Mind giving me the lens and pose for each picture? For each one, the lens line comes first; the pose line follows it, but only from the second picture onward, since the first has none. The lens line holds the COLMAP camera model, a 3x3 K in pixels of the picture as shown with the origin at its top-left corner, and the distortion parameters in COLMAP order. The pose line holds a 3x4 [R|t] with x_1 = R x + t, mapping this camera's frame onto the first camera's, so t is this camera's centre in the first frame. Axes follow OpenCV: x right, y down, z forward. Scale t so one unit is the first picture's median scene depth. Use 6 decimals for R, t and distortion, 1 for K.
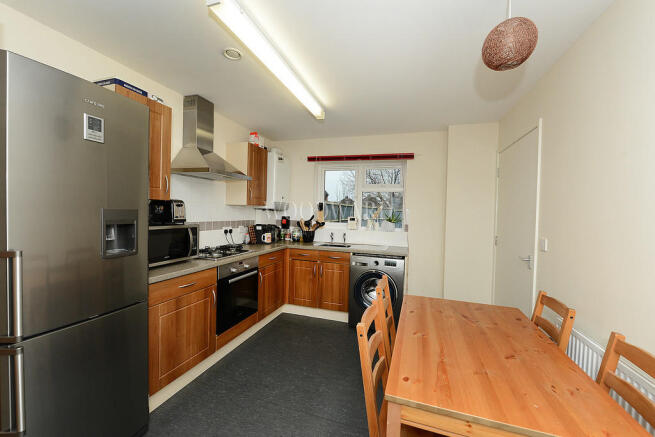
lens RADIAL K [[261.7, 0, 328.5], [0, 261.7, 218.4], [0, 0, 1]] dist [0.002916, 0.000385]
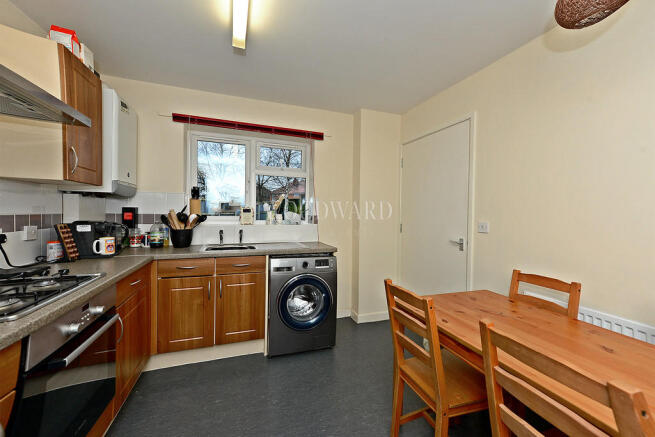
lens RADIAL K [[261.7, 0, 322.2], [0, 261.7, 218.3], [0, 0, 1]] dist [0.002916, 0.000385]
pose [[0.788534, -0.027357, 0.614382, -0.212257], [0.019508, 0.999620, 0.019473, 0.015722], [-0.614681, -0.003370, 0.788768, 0.301203]]
